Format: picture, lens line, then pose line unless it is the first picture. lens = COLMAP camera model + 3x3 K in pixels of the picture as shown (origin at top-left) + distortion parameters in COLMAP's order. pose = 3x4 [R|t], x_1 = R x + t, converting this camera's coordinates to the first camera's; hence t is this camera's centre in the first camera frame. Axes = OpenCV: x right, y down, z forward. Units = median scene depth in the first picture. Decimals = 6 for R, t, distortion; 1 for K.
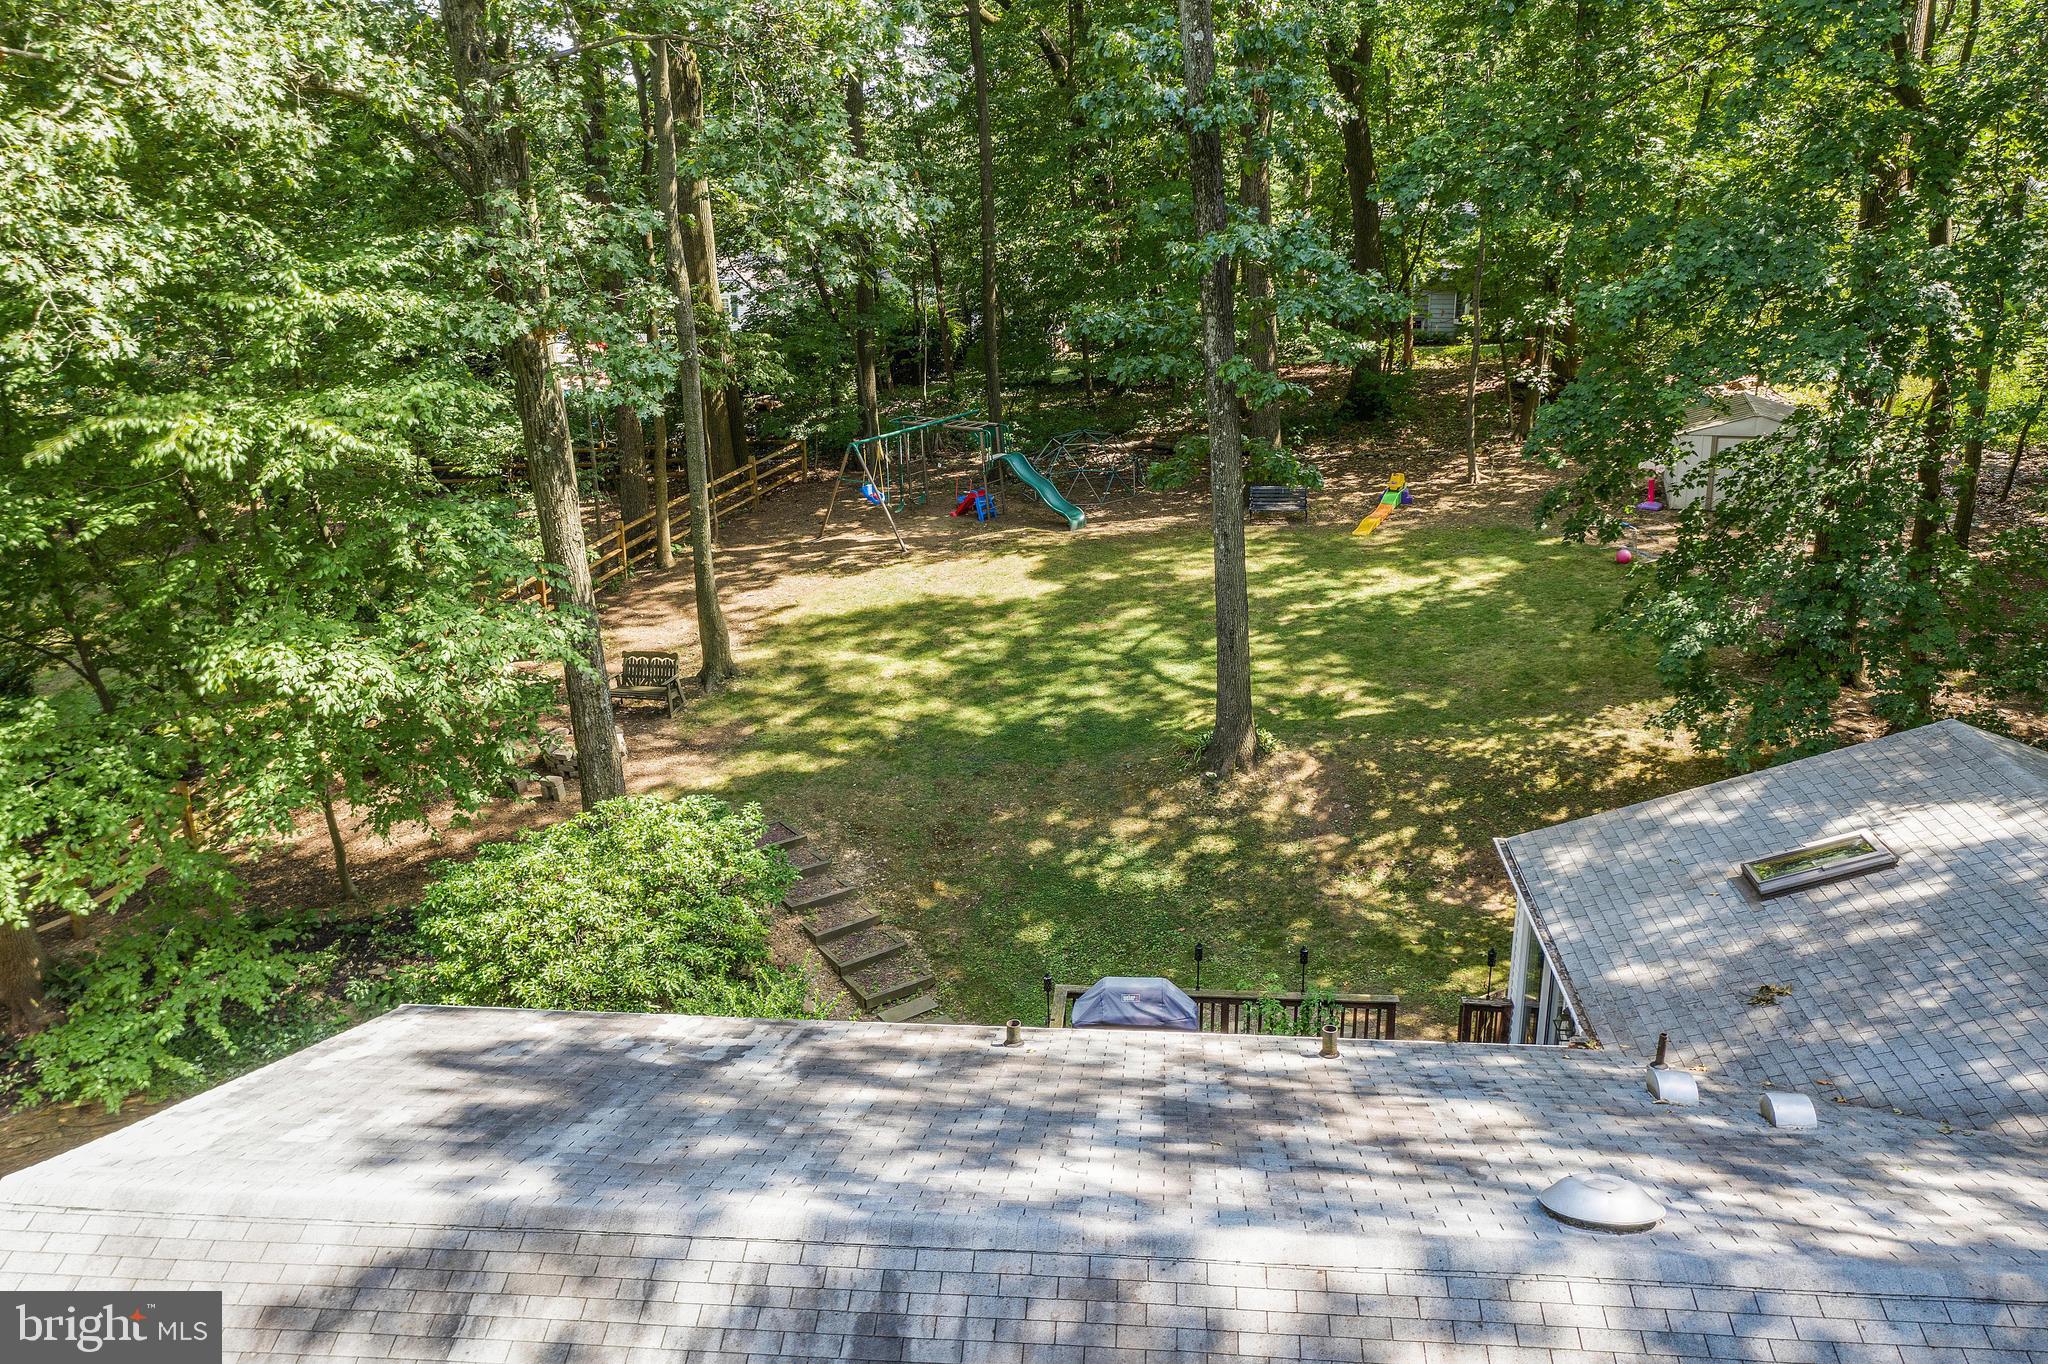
lens RADIAL K [[1661.2, 0, 1024.0], [0, 1661.2, 682.0], [0, 0, 1]] dist [0.018788, -0.009838]
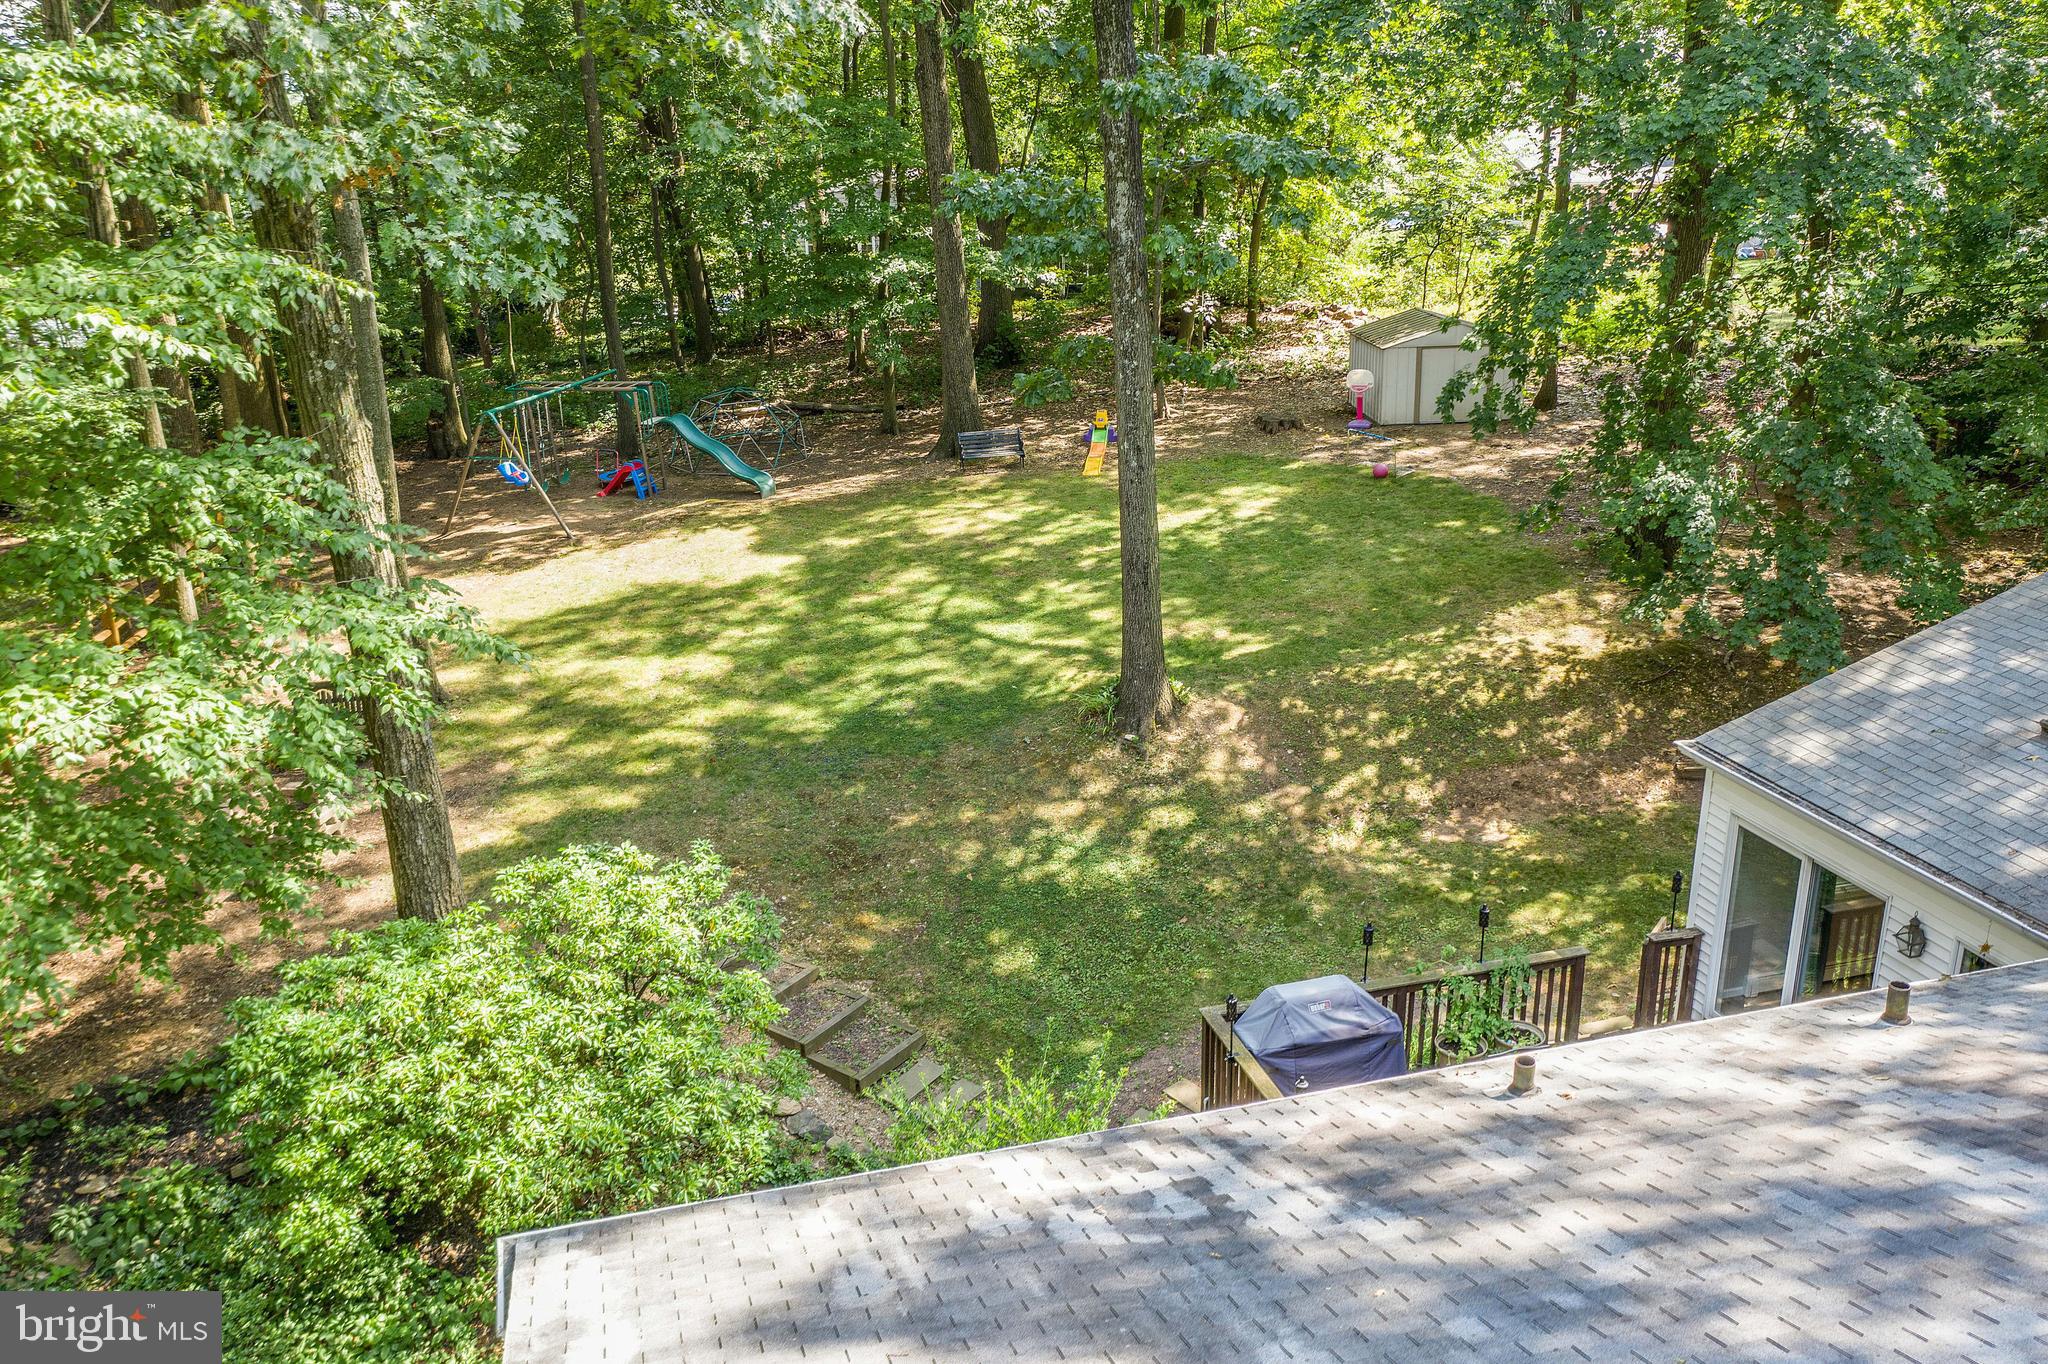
lens RADIAL K [[1661.2, 0, 1024.0], [0, 1661.2, 682.0], [0, 0, 1]] dist [0.018788, -0.009838]
pose [[0.930868, -0.117466, 0.345956, -0.229849], [0.118943, 0.992755, 0.017039, 0.006456], [-0.345451, 0.025288, 0.938096, 0.225349]]
